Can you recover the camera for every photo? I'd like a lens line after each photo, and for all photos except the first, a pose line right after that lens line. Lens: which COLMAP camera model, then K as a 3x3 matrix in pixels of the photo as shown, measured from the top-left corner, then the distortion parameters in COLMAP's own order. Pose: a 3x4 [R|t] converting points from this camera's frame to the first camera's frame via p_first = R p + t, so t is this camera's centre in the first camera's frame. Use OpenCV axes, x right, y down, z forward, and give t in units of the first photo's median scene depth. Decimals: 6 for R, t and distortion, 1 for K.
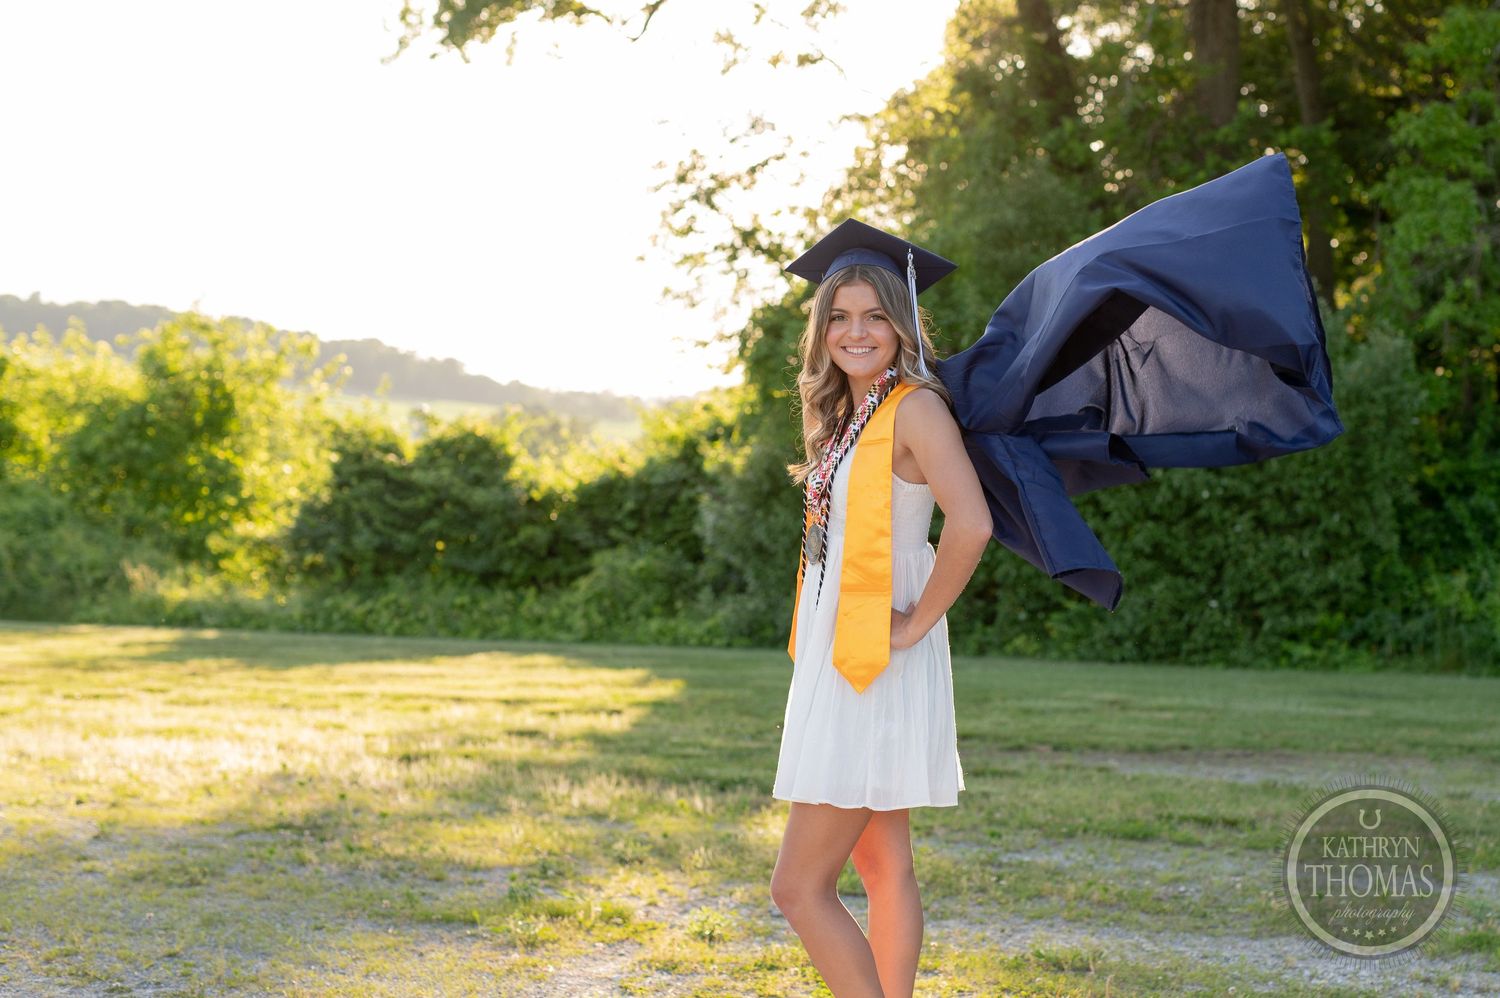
lens RADIAL K [[2701.9, 0, 994.4], [0, 2701.9, 500.7], [0, 0, 1]] dist [0.011445, -0.058758]
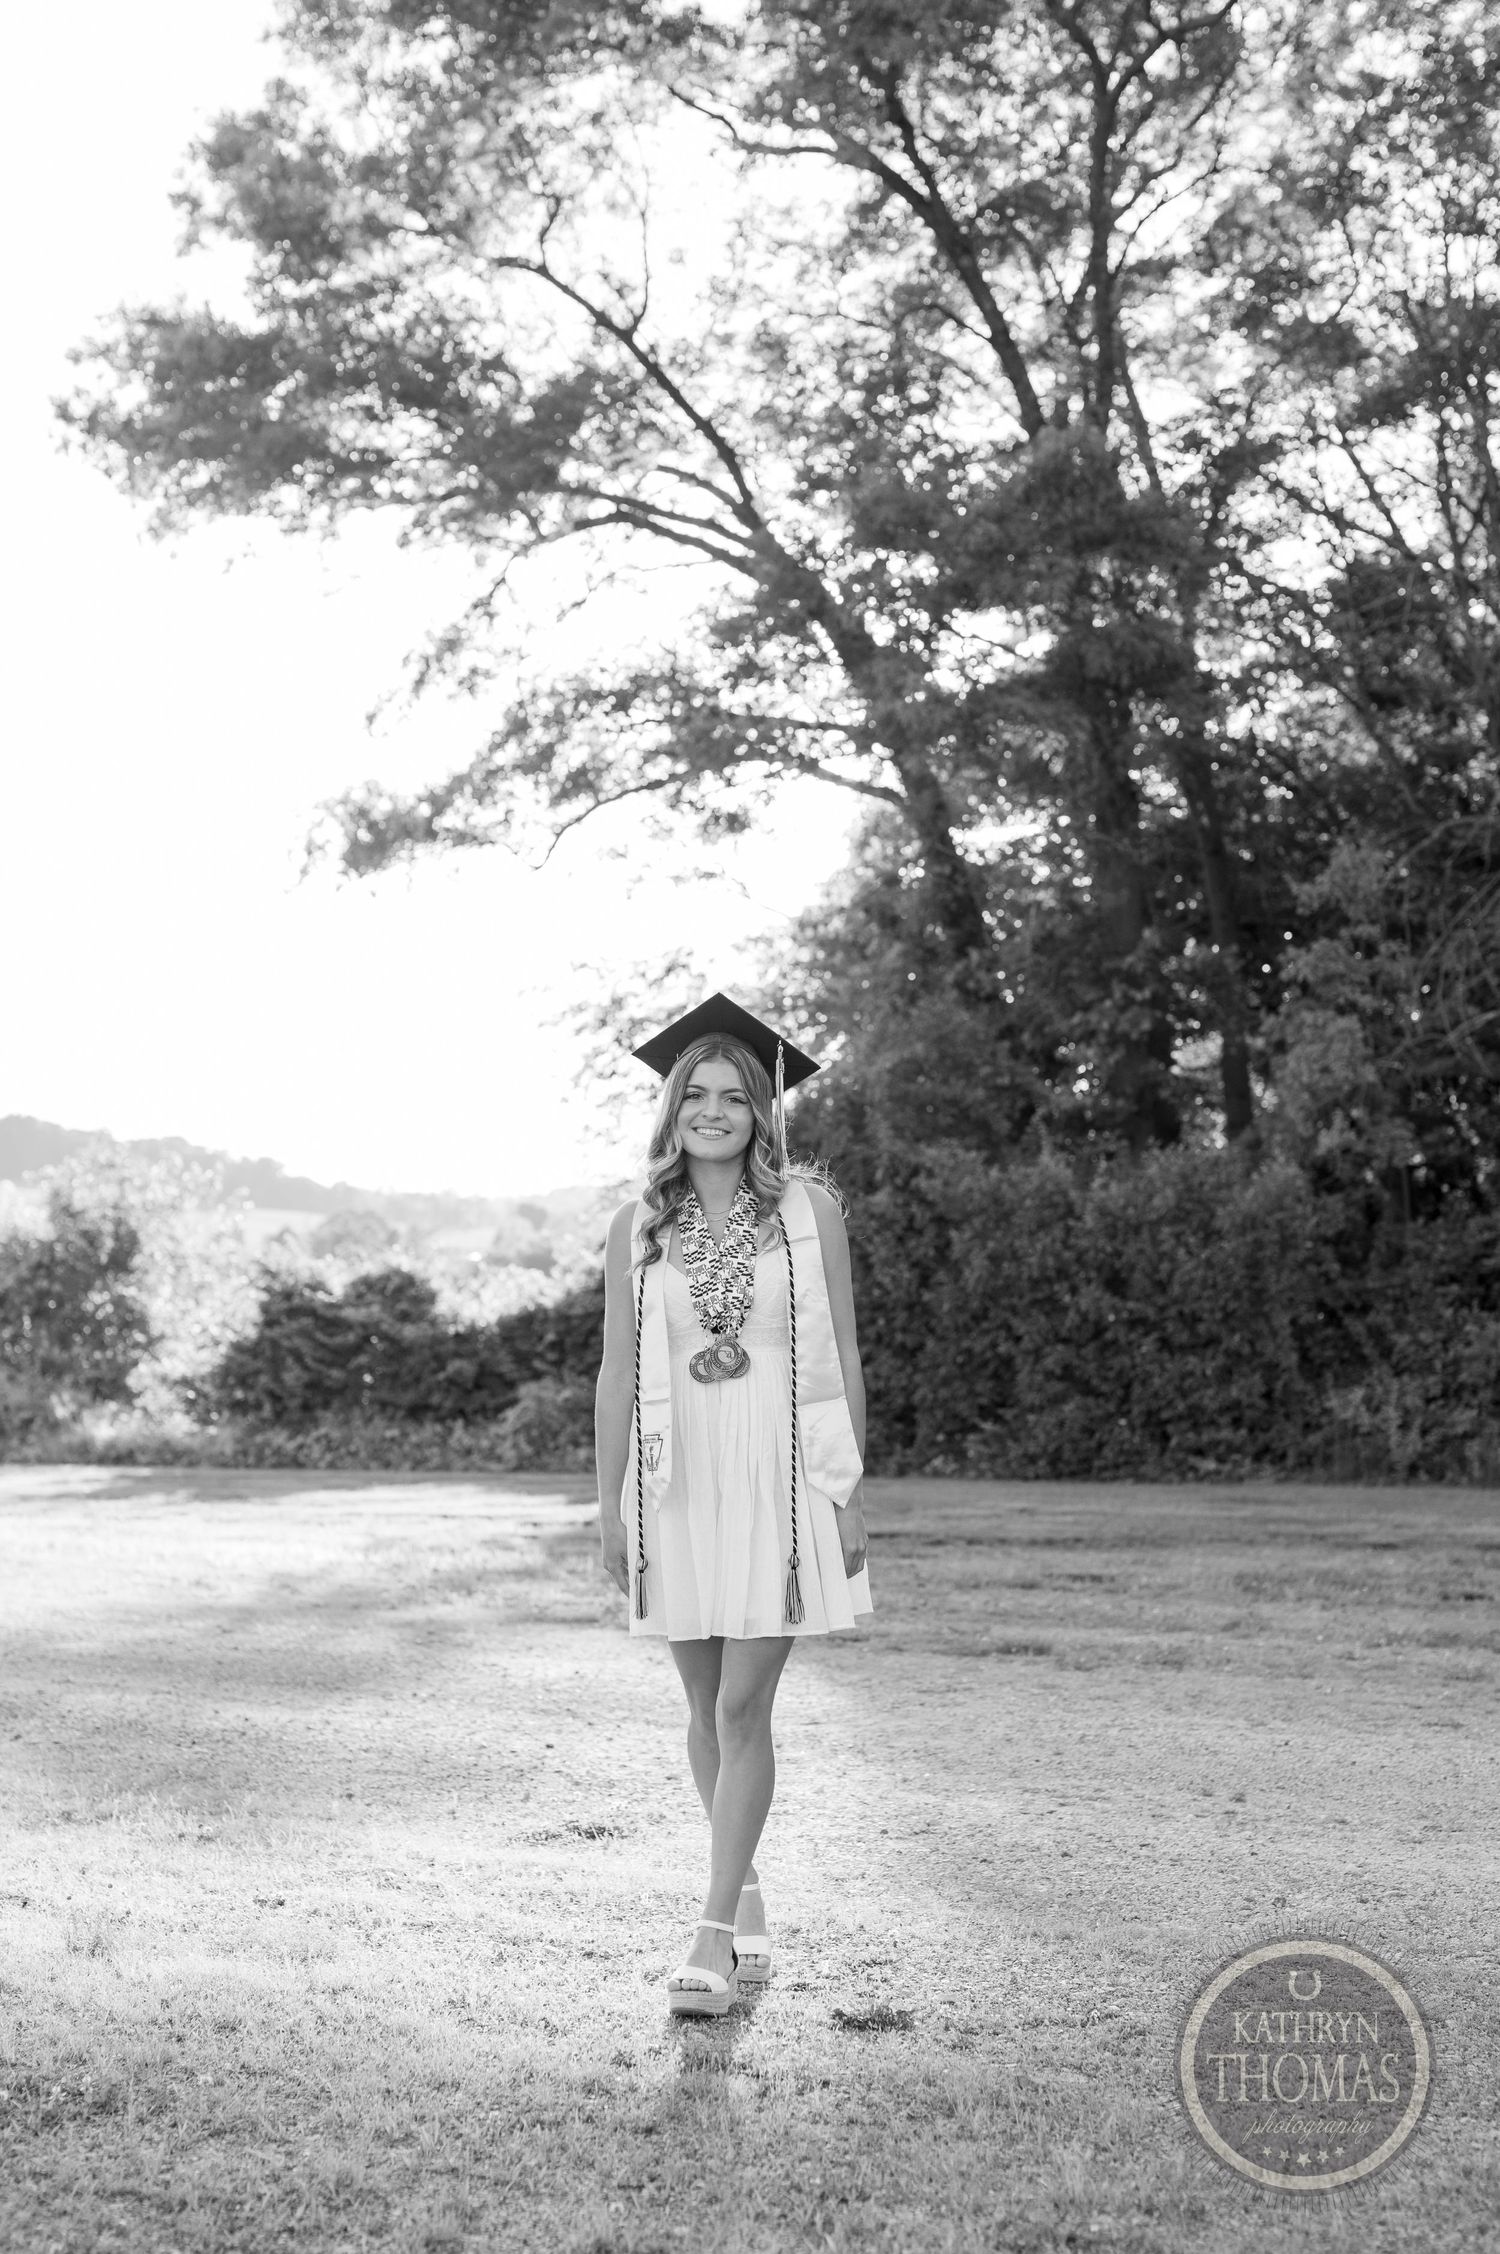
lens RADIAL K [[3428.4, 0, 631.9], [0, 3428.4, 1129.2], [0, 0, 1]] dist [-0.025465, 0.069906]
pose [[0.996318, -0.023270, -0.082515, 0.003421], [0.018558, 0.998178, -0.057413, -0.002086], [0.083701, 0.055670, 0.994935, -0.303361]]
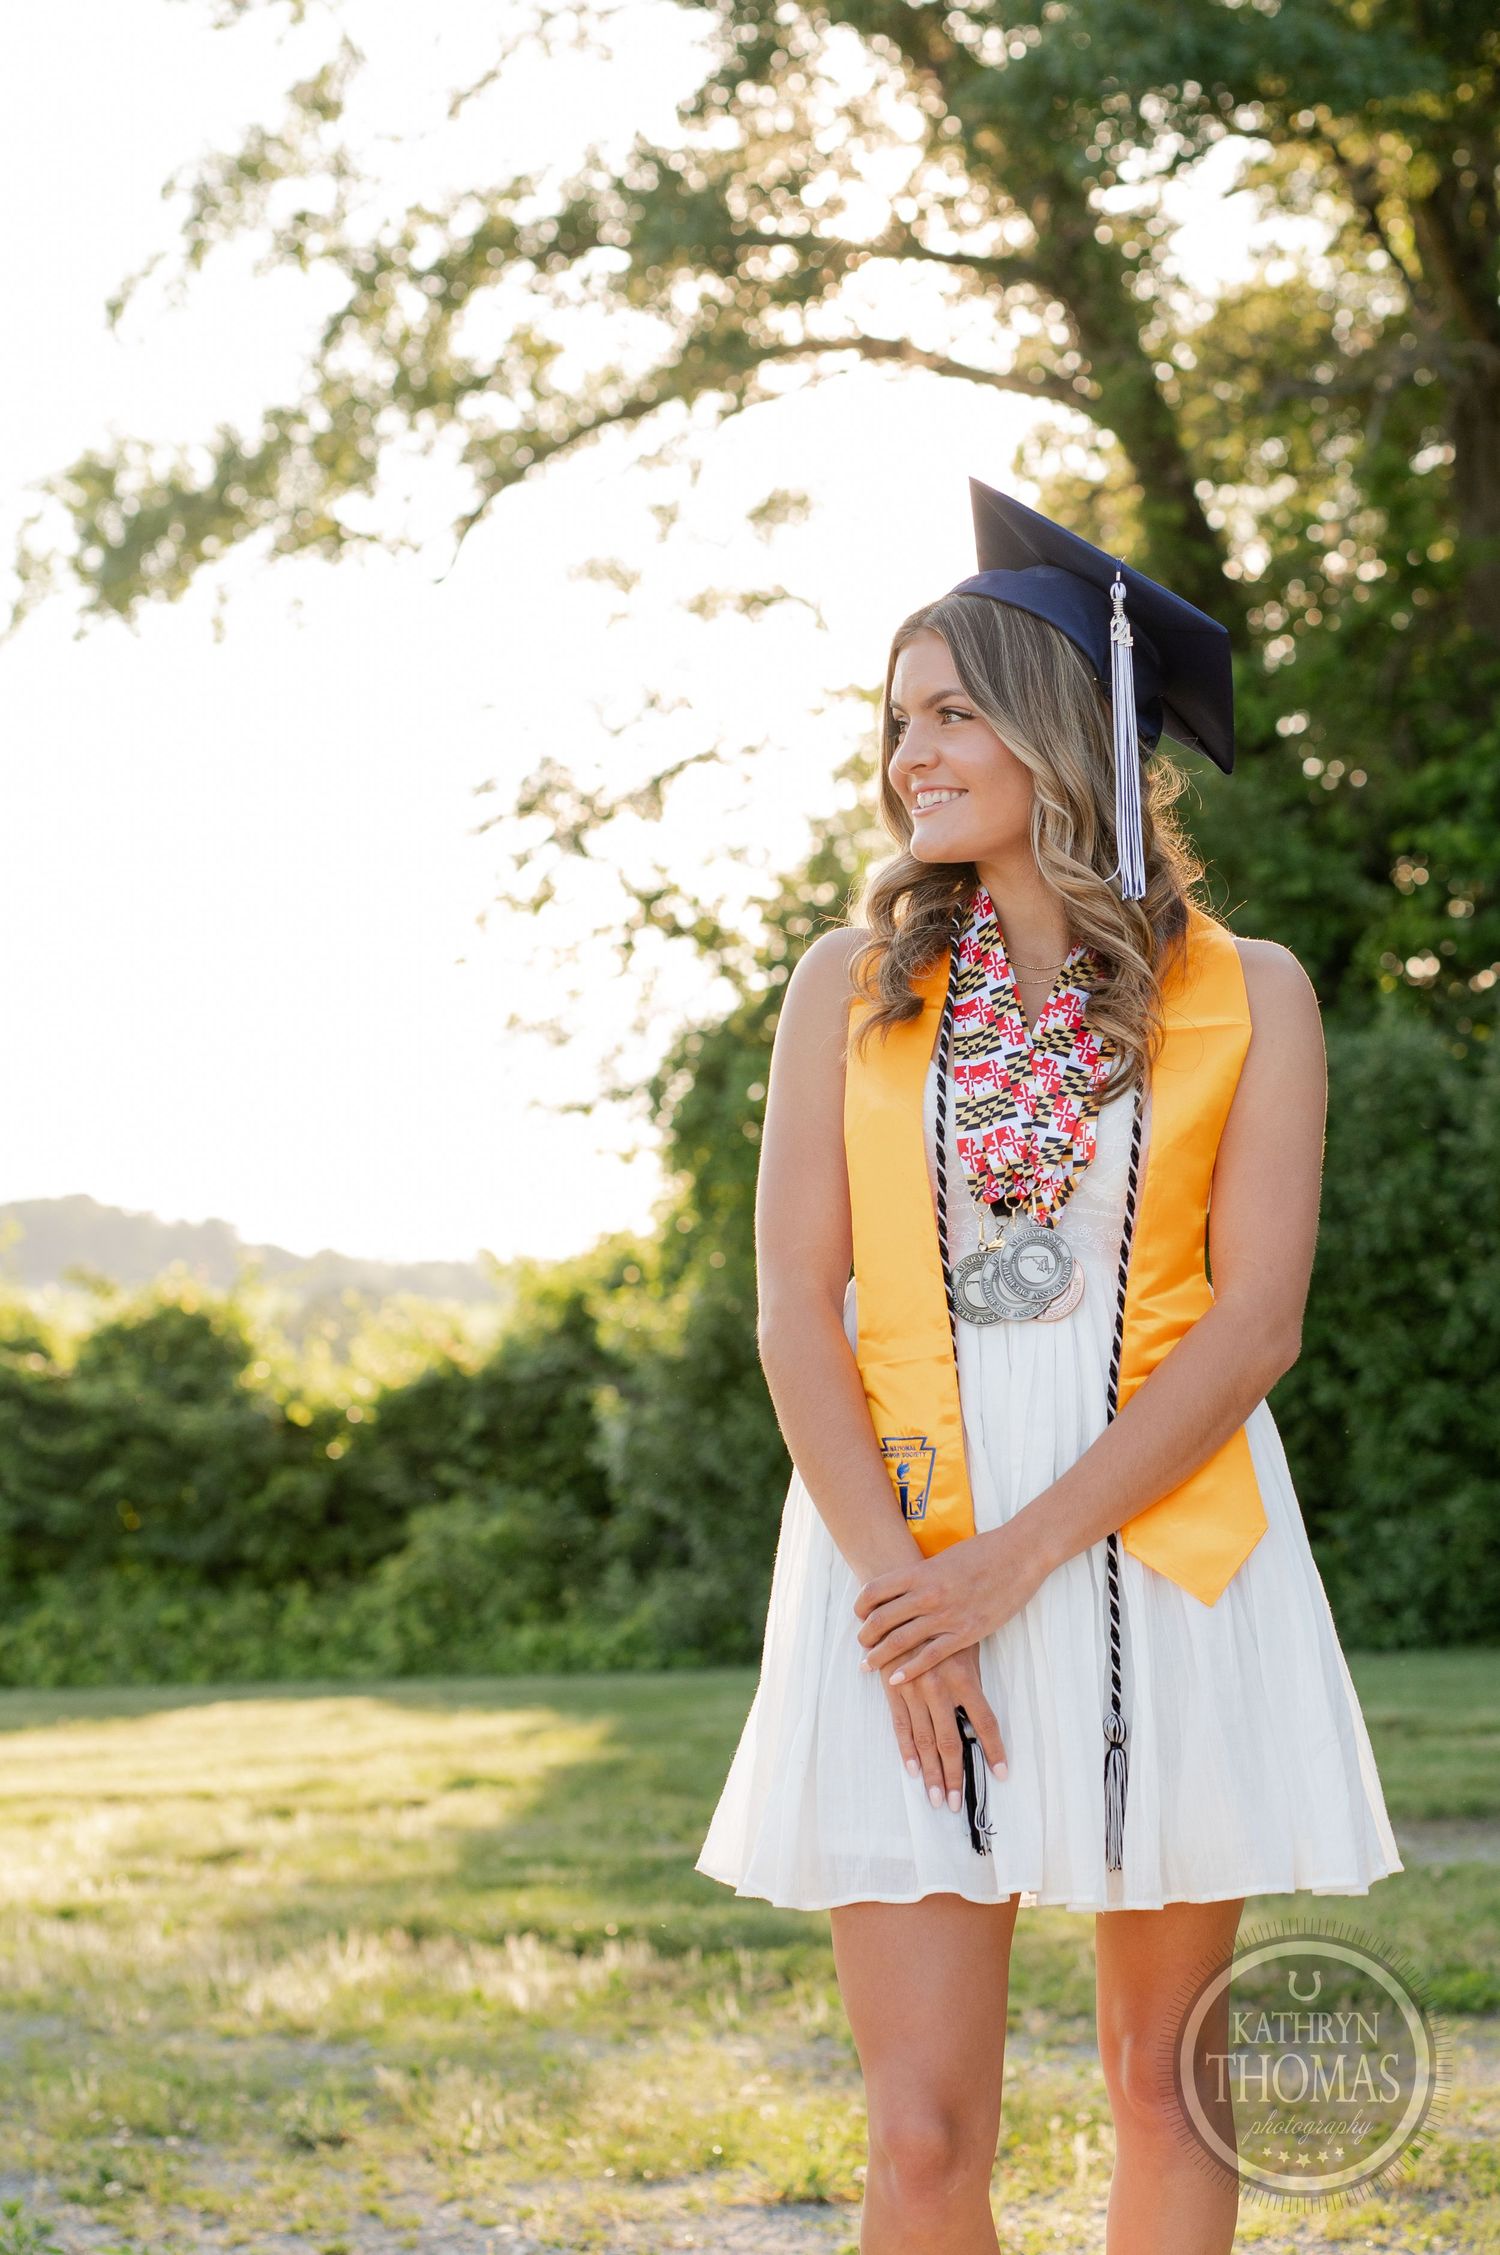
lens RADIAL K [[4583.3, 0, 1077.9], [0, 4583.3, 1291.1], [0, 0, 1]] dist [-0.010128, 0.165038]
pose [[0.997776, -0.064712, -0.015963, 0.002739], [0.064283, 0.997592, -0.026048, 0.007955], [0.017610, 0.024964, 0.999533, 0.087814]]
